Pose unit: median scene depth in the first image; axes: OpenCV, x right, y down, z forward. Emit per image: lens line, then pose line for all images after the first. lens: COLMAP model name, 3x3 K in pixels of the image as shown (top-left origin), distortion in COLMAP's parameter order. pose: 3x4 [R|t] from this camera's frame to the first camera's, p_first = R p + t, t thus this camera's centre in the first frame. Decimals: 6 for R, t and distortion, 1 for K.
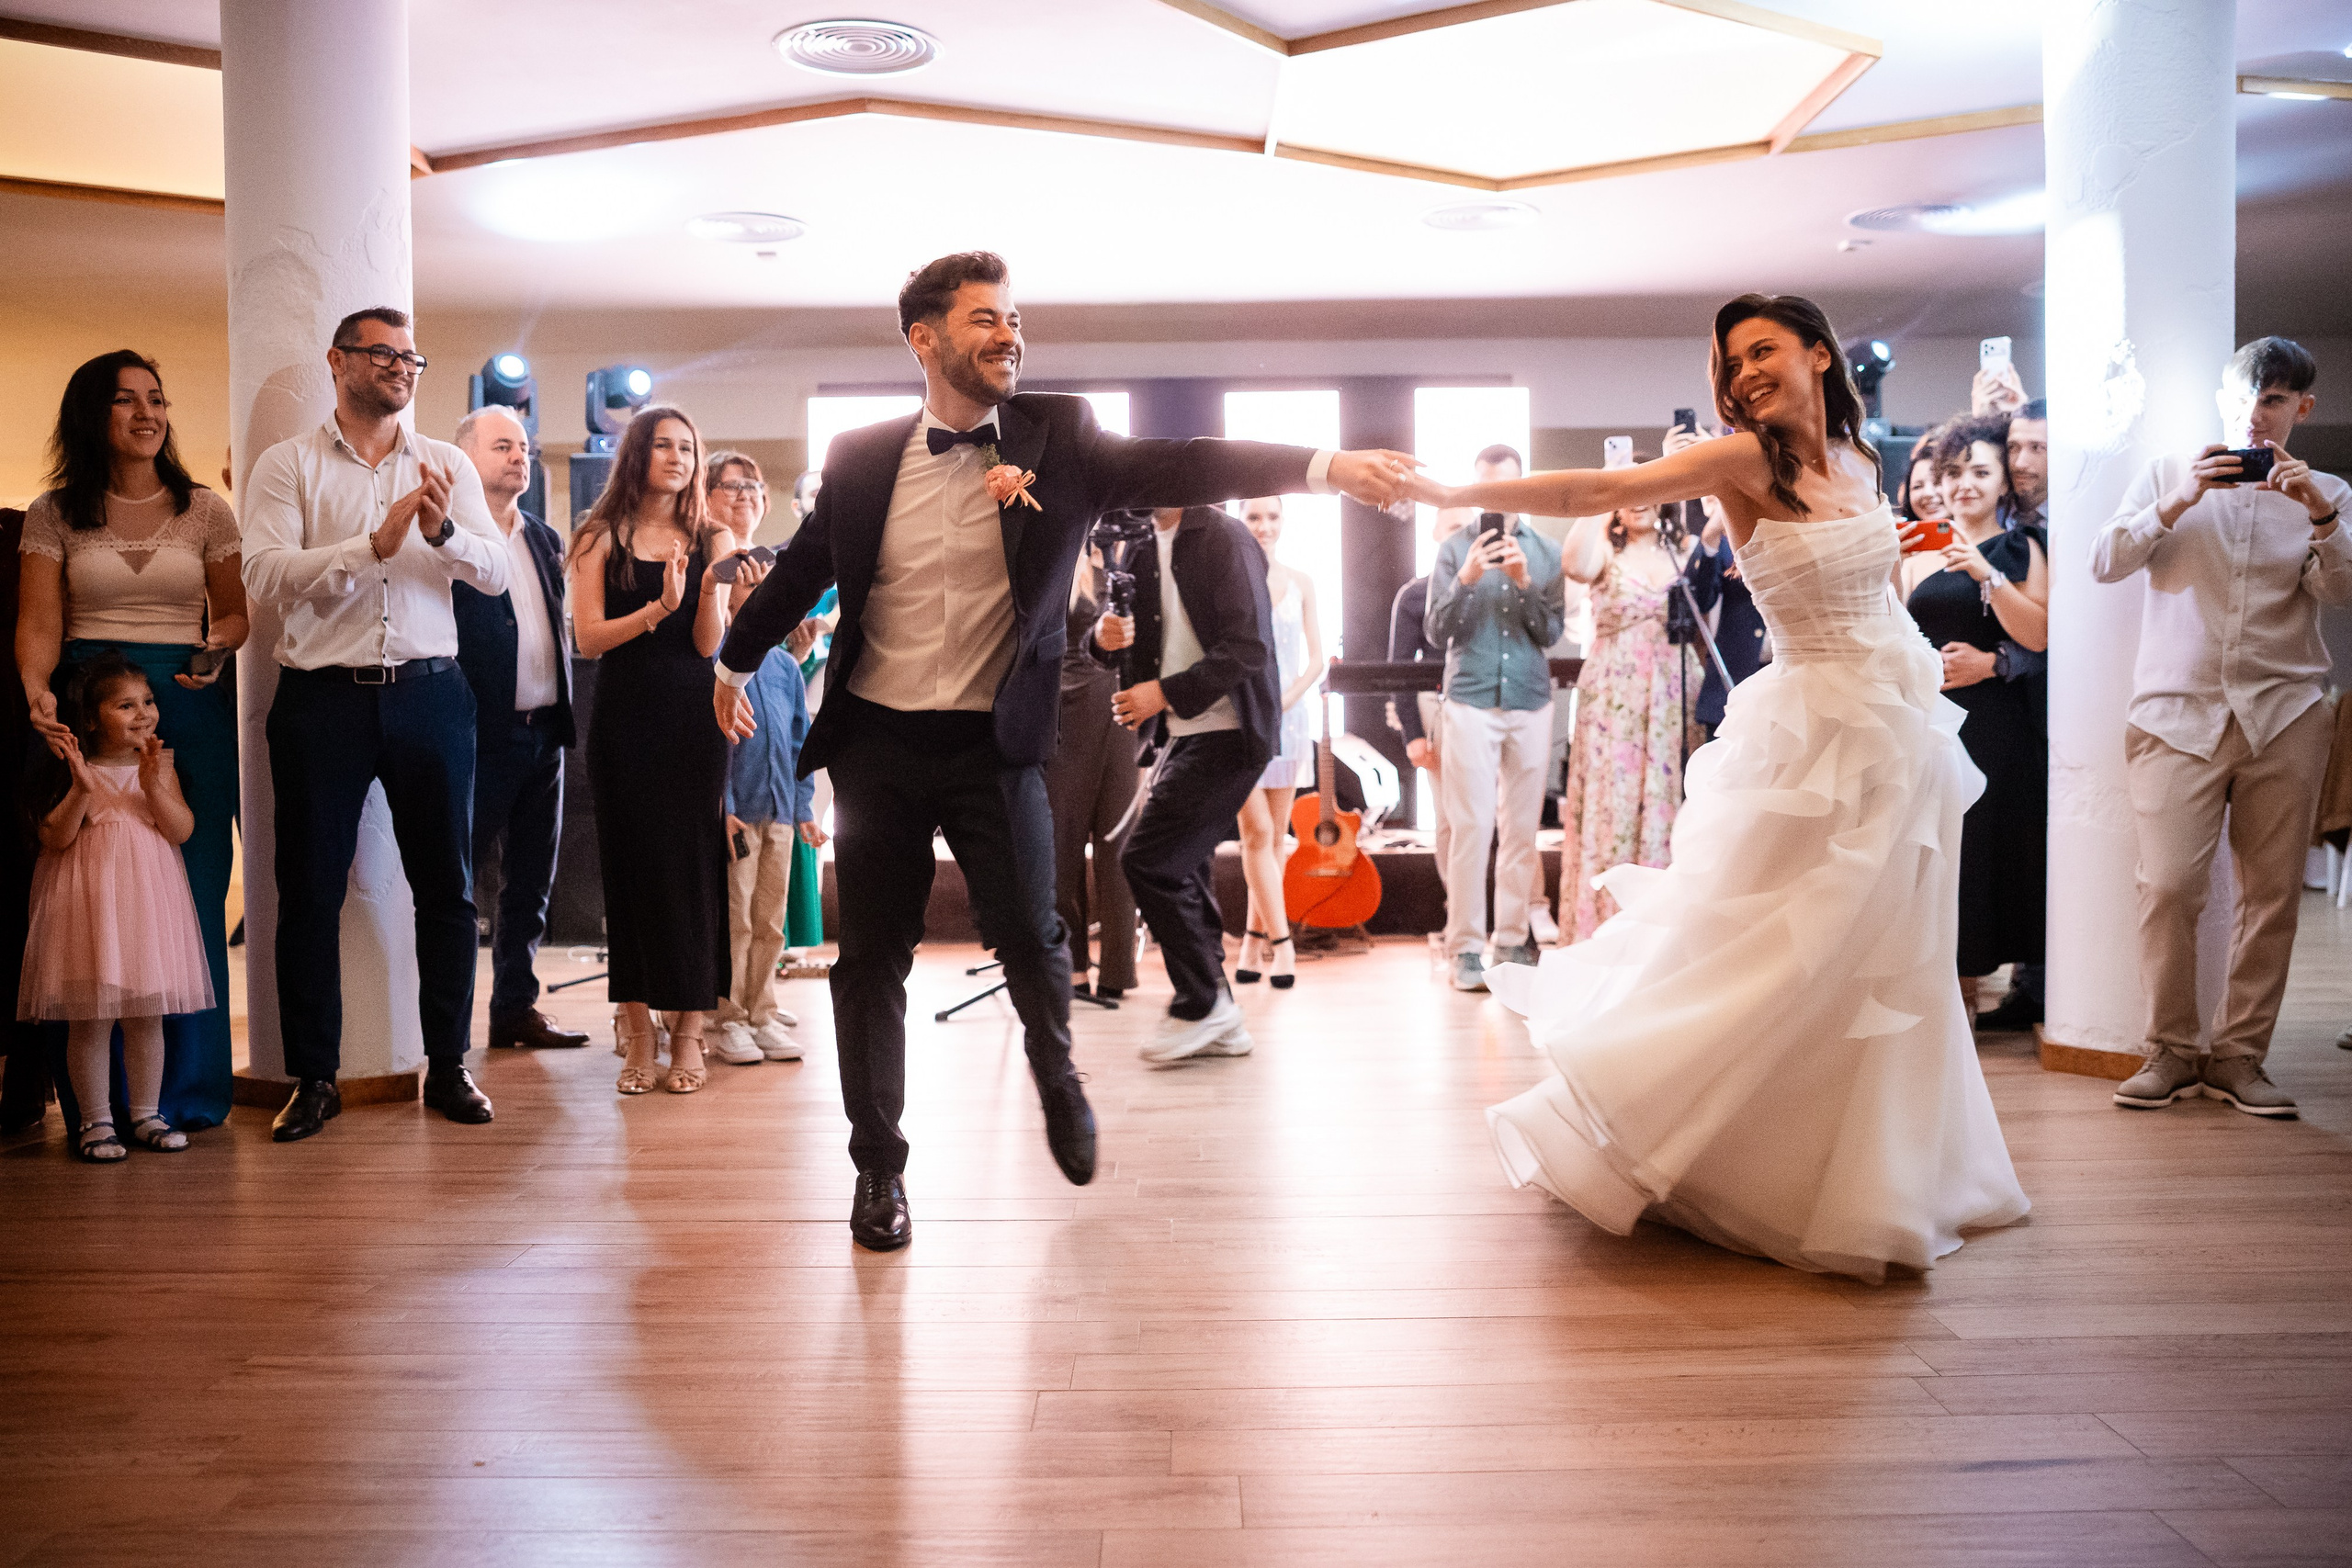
lens RADIAL K [[1942.2, 0, 1177.0], [0, 1942.2, 791.1], [0, 0, 1]] dist [-0.083951, 0.084910]
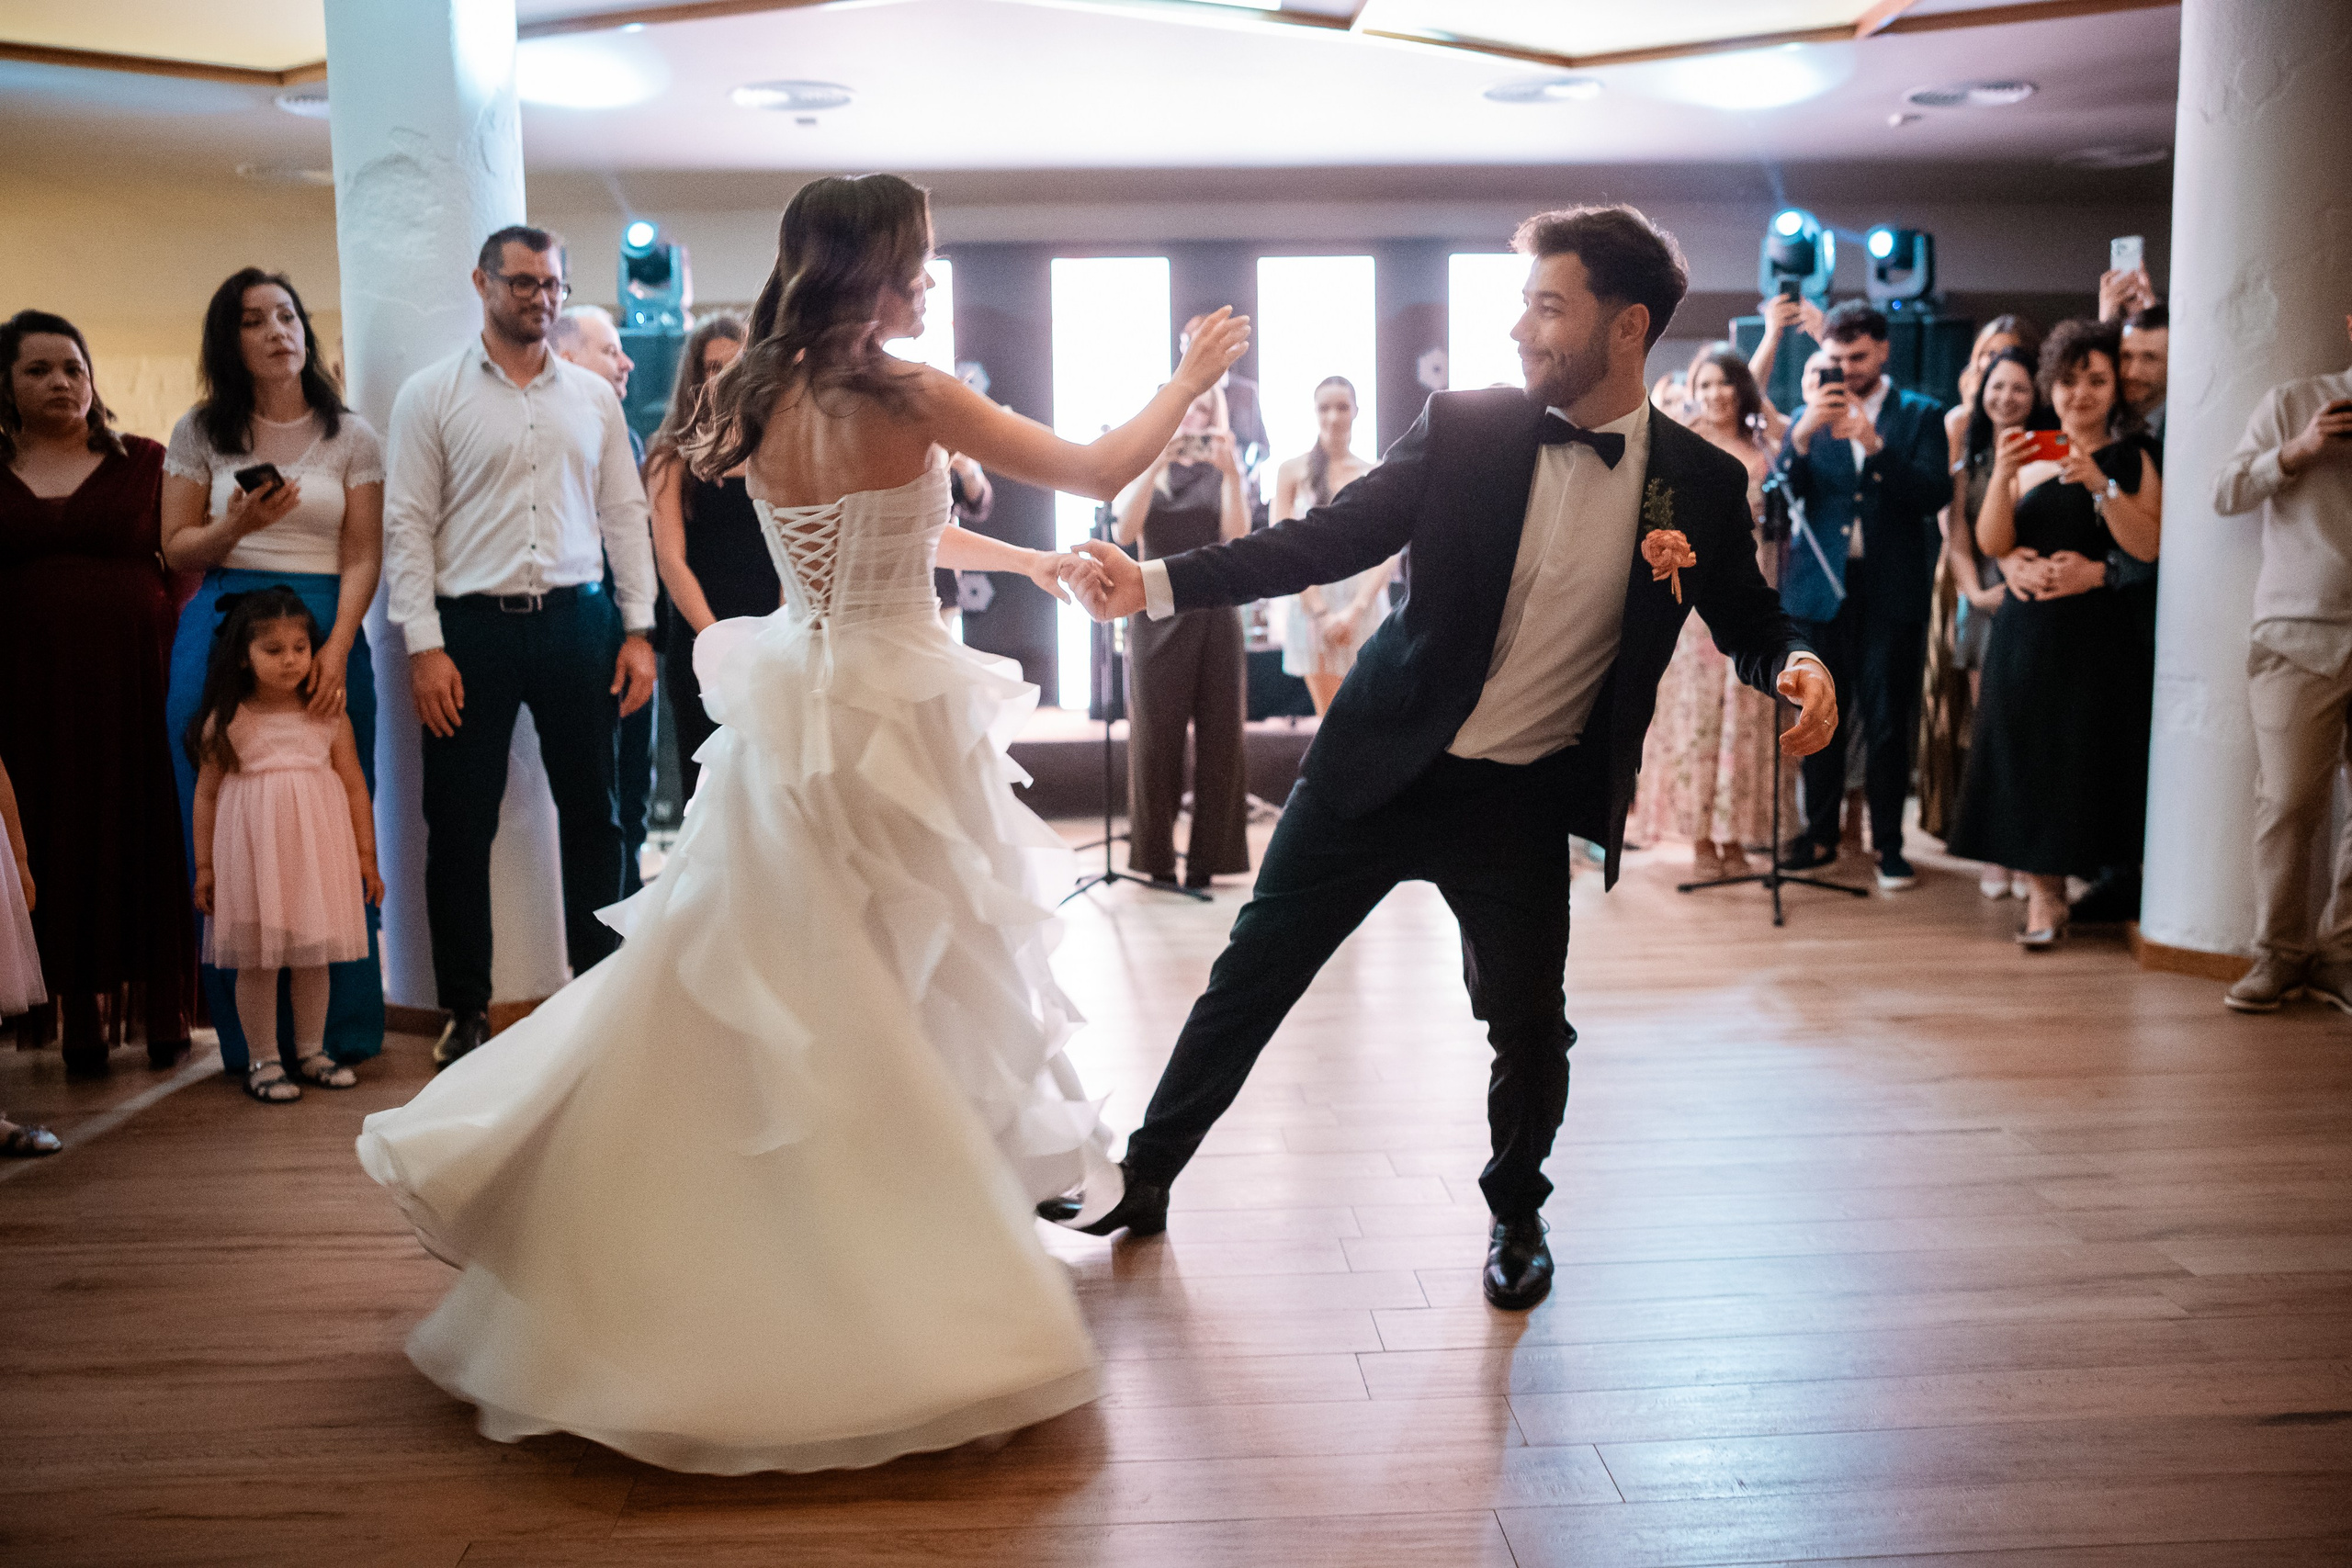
lens RADIAL K [[1942.2, 0, 1171.6], [0, 1942.2, 787.9], [0, 0, 1]] dist [-0.083951, 0.084910]
pose [[0.998924, -0.009844, 0.045312, -0.131833], [0.005673, 0.995809, 0.091285, -0.053979], [-0.046021, -0.090929, 0.994793, -0.000975]]
